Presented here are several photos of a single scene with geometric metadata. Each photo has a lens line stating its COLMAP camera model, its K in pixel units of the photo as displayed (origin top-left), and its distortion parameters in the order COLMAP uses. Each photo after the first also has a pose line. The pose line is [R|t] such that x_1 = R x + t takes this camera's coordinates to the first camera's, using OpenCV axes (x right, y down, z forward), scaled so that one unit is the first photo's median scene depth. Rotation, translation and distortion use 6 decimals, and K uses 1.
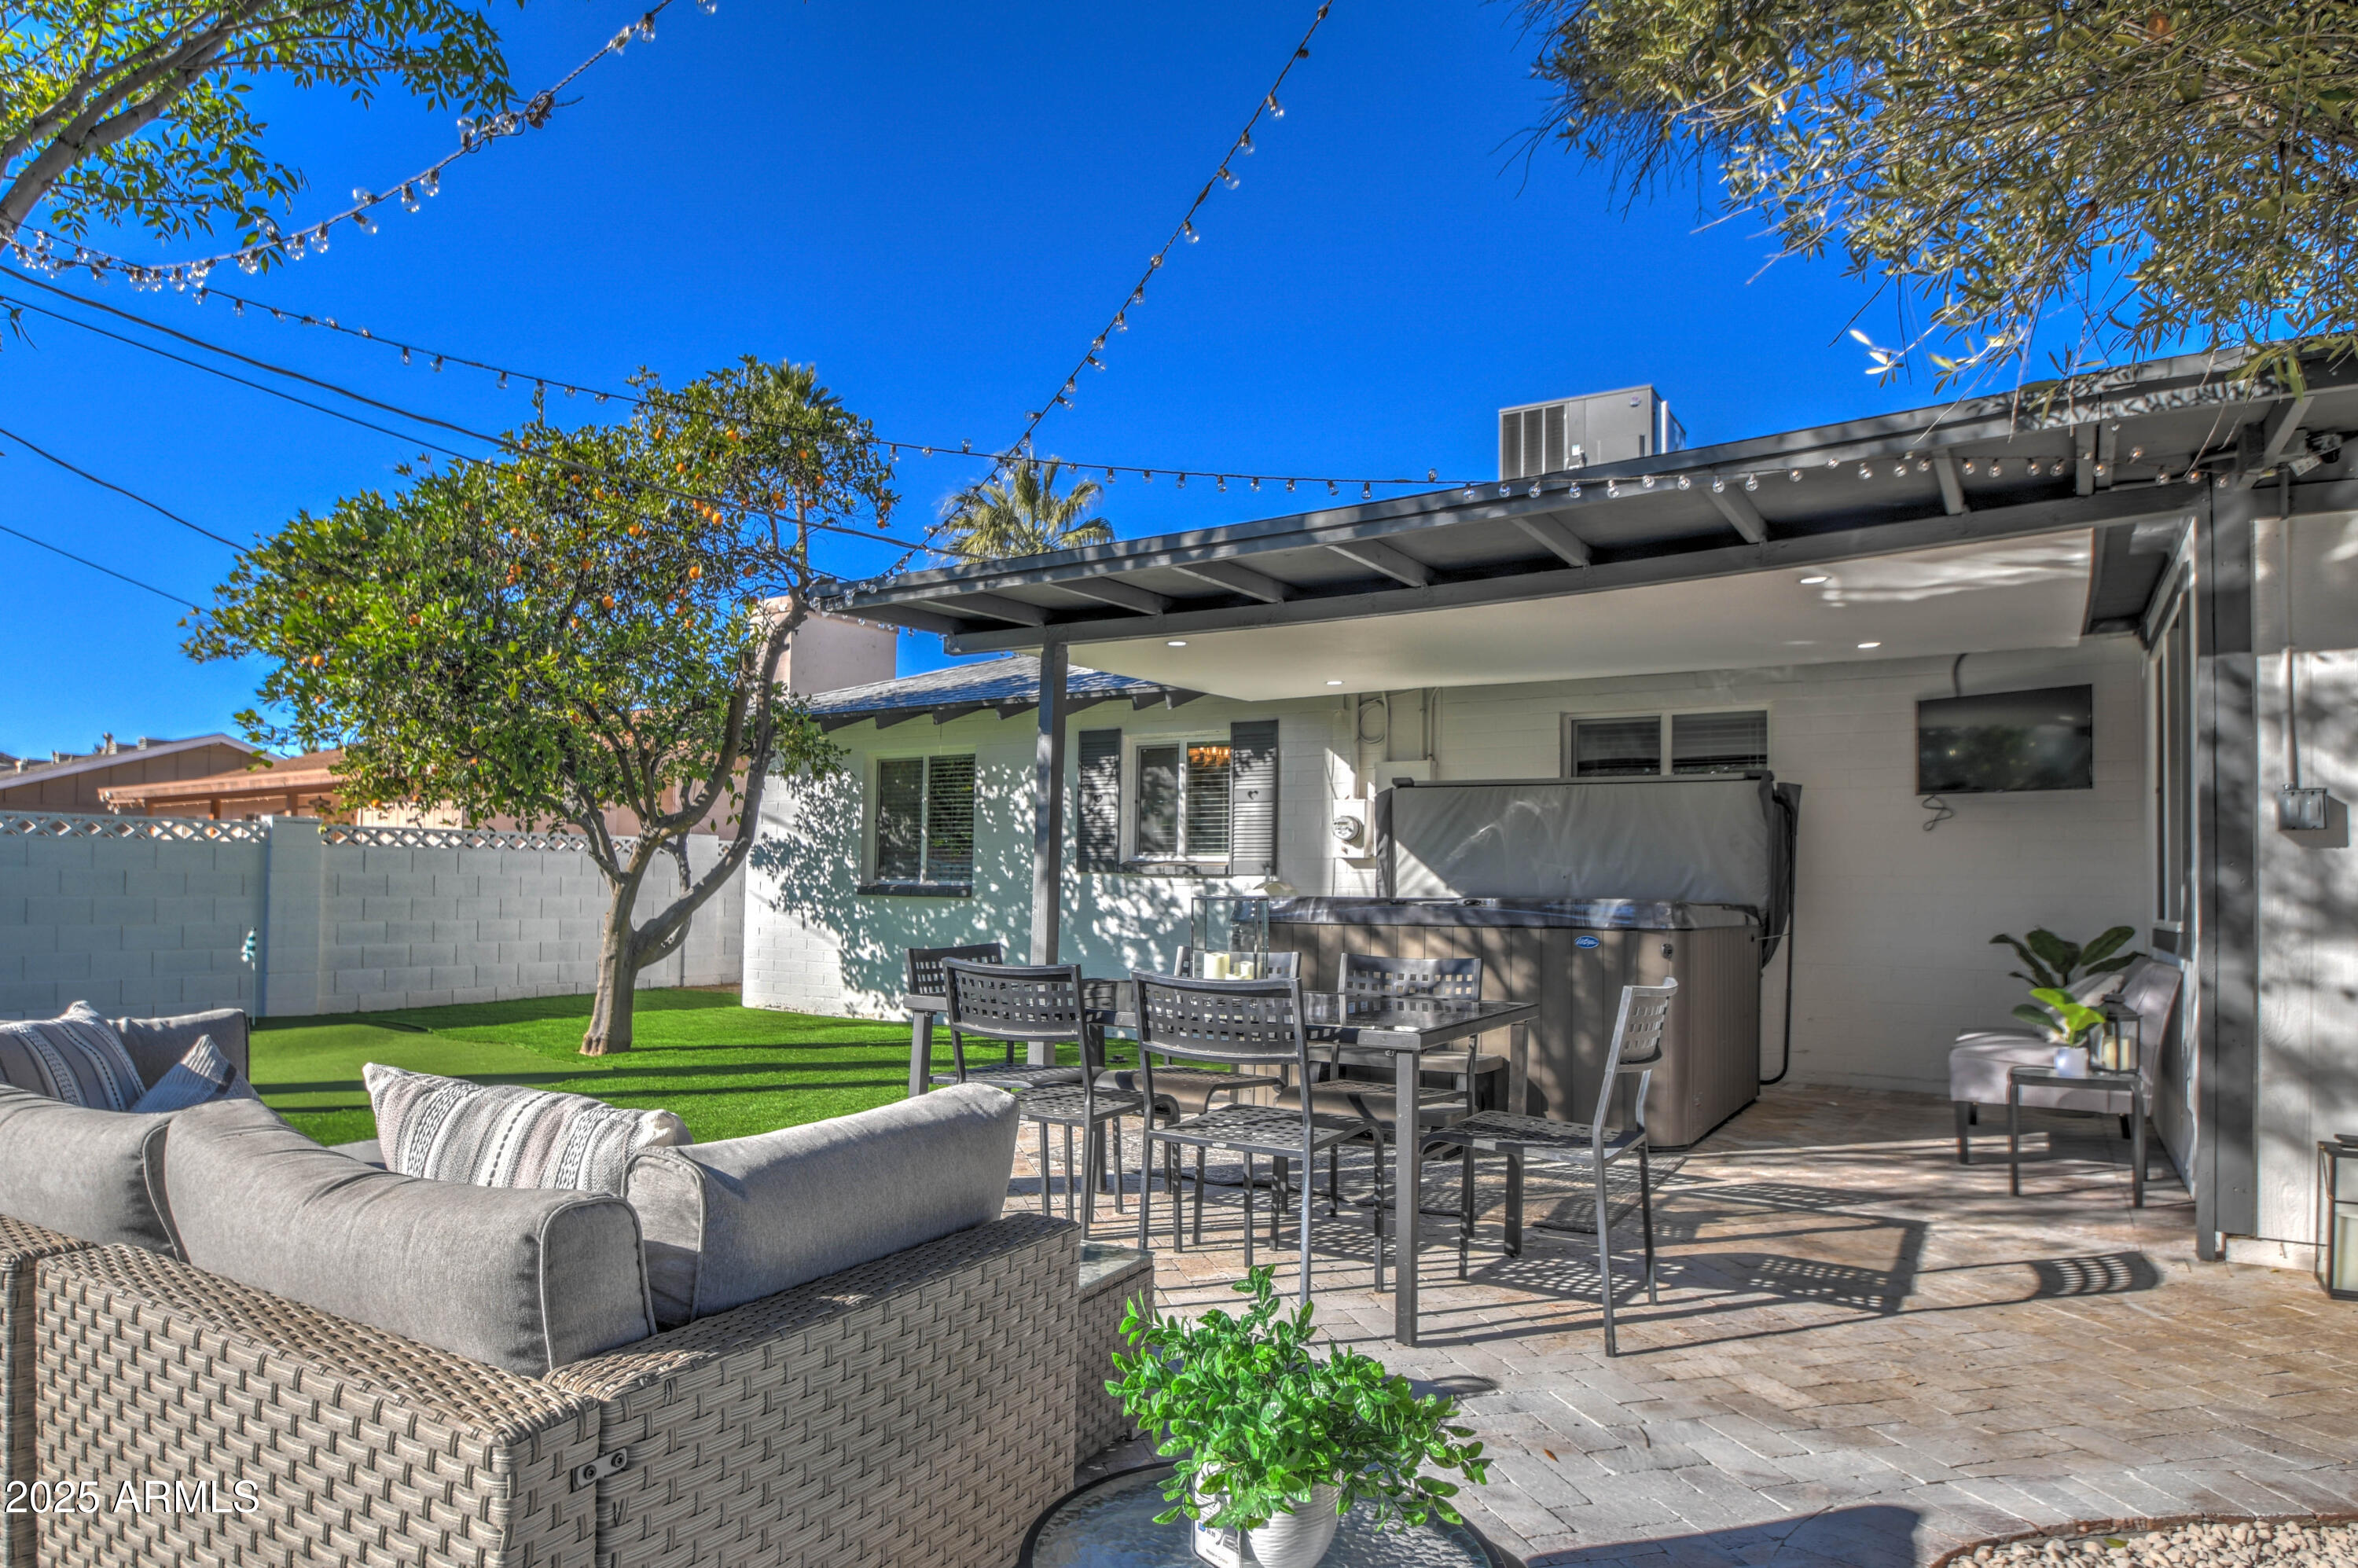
lens RADIAL K [[1379.0, 0, 1151.0], [0, 1379.0, 842.7], [0, 0, 1]] dist [-0.050456, 0.001021]
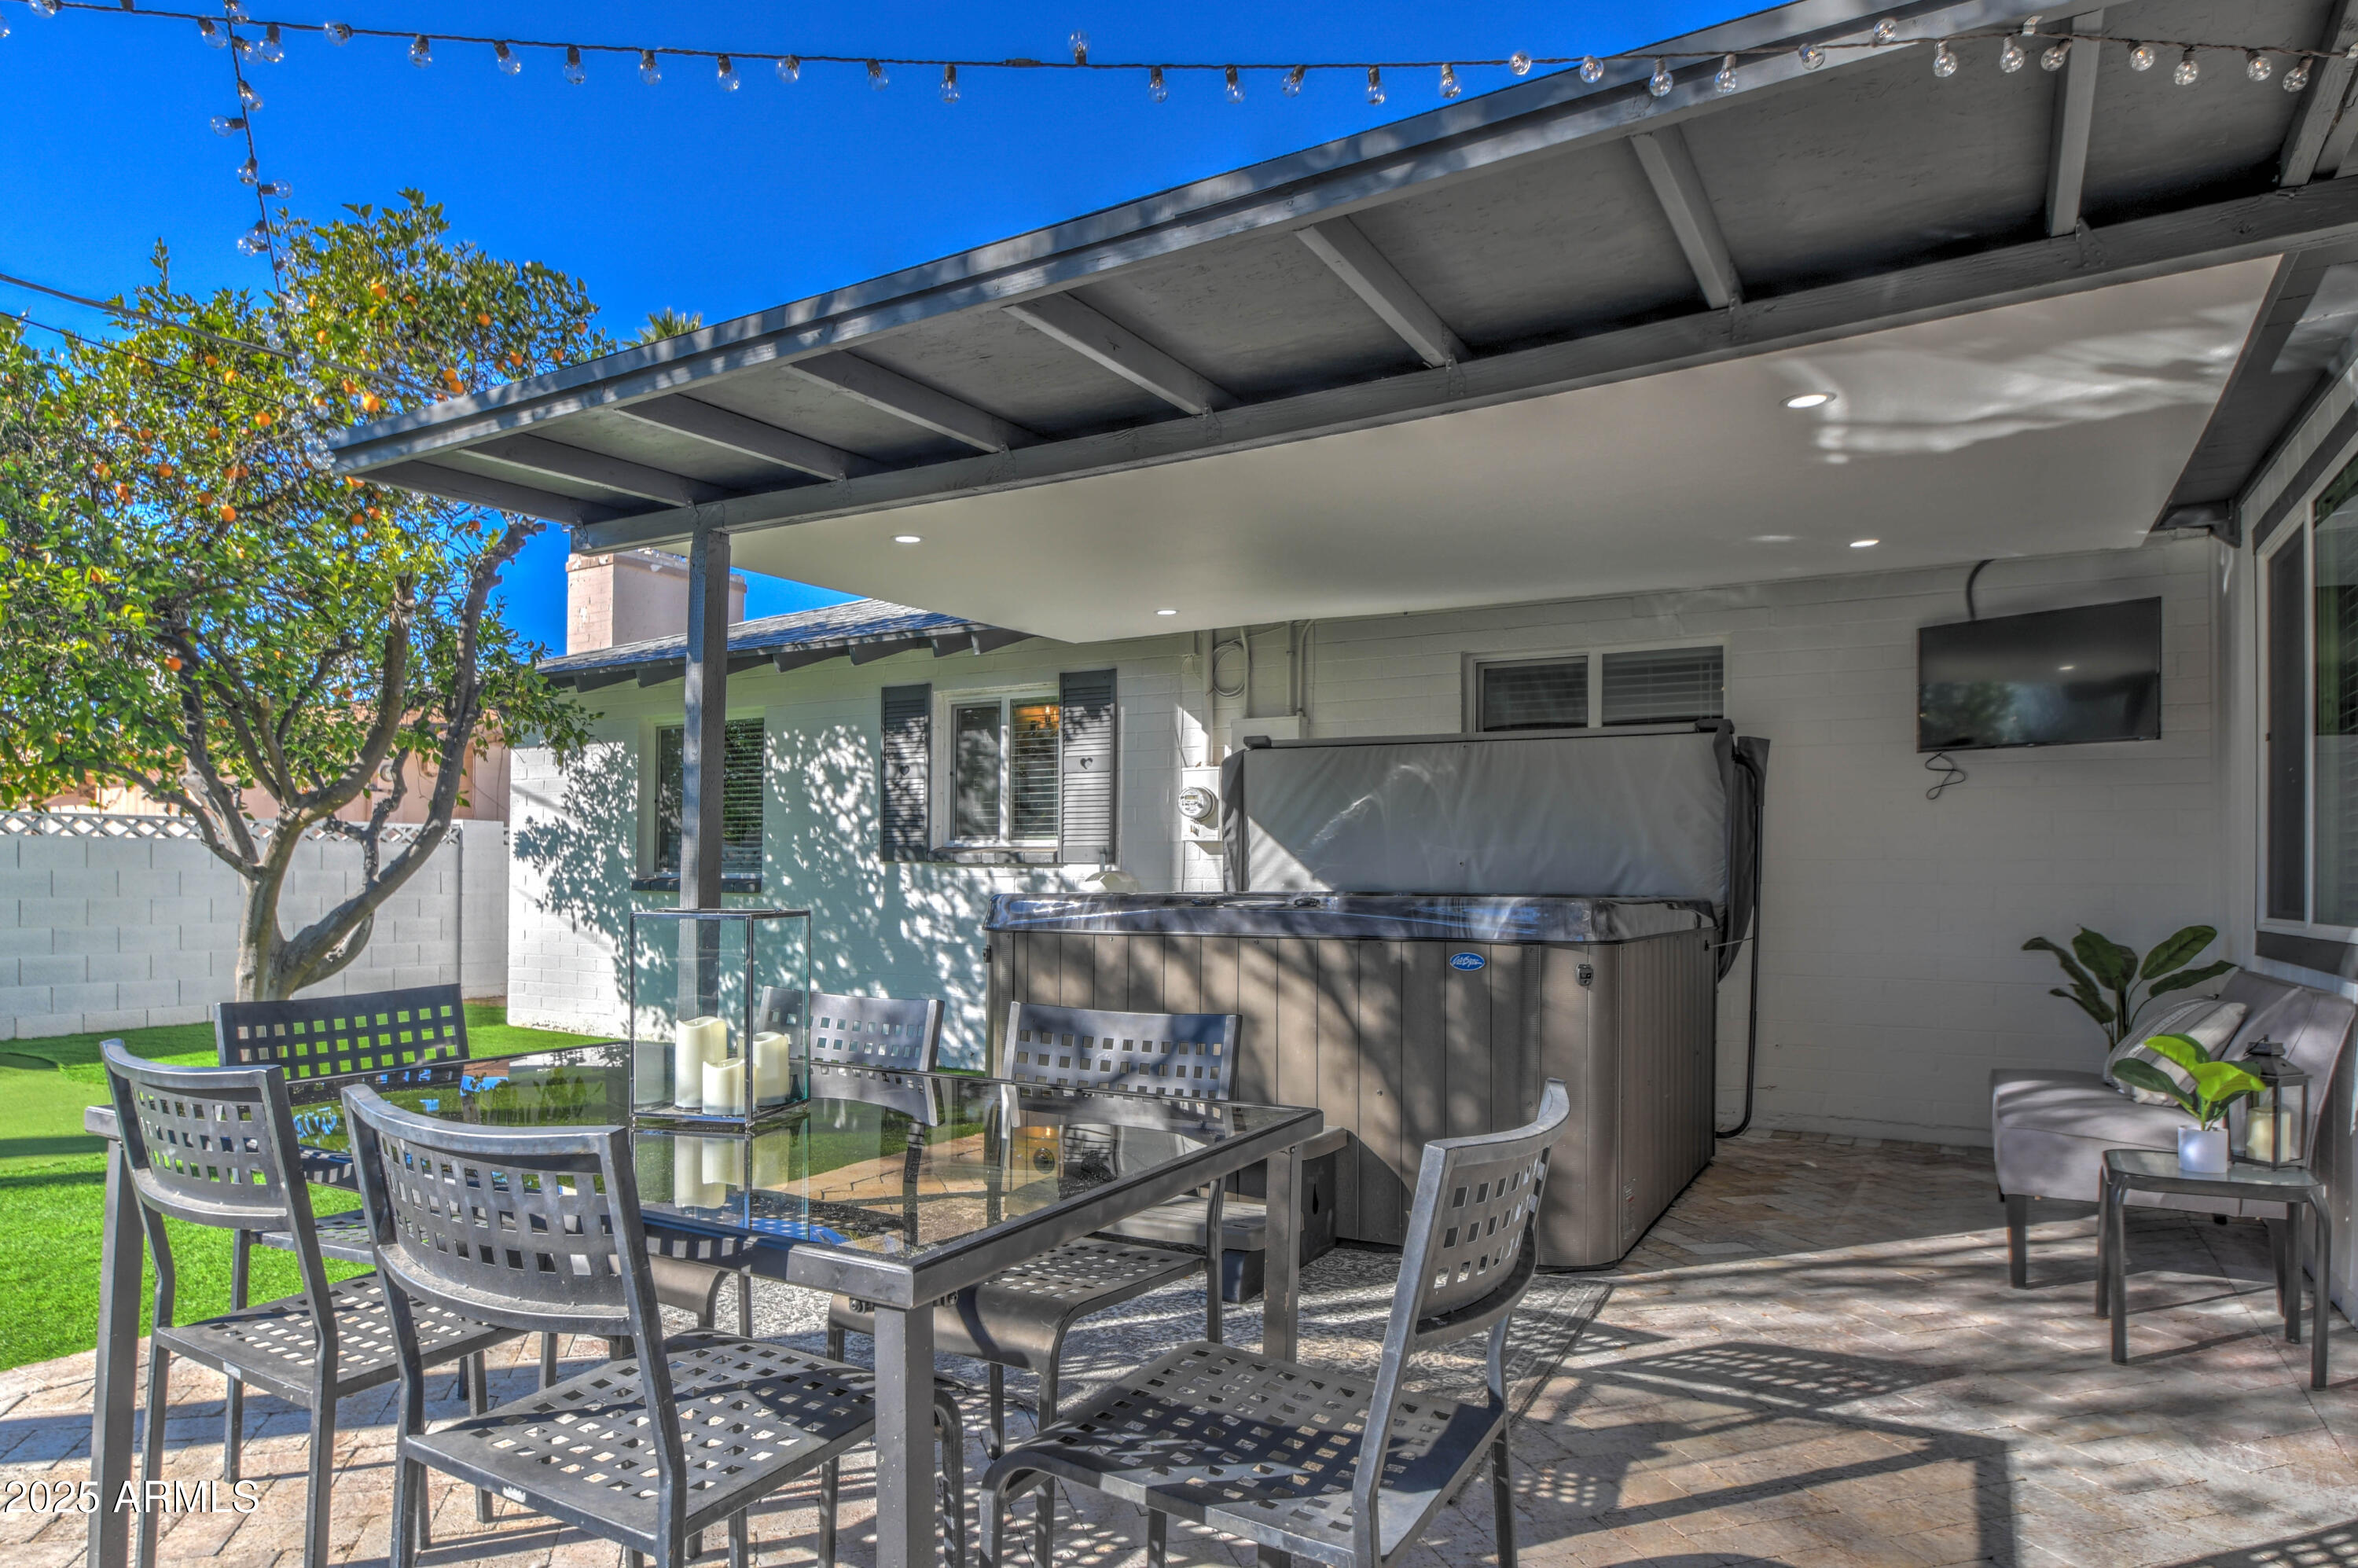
lens RADIAL K [[1363.7, 0, 1178.6], [0, 1363.7, 863.9], [0, 0, 1]] dist [-0.040442, -0.000968]
pose [[0.998575, -0.007460, 0.052849, 0.083161], [0.006153, 0.999672, 0.024854, 0.004307], [-0.053017, -0.024493, 0.998293, 0.201588]]
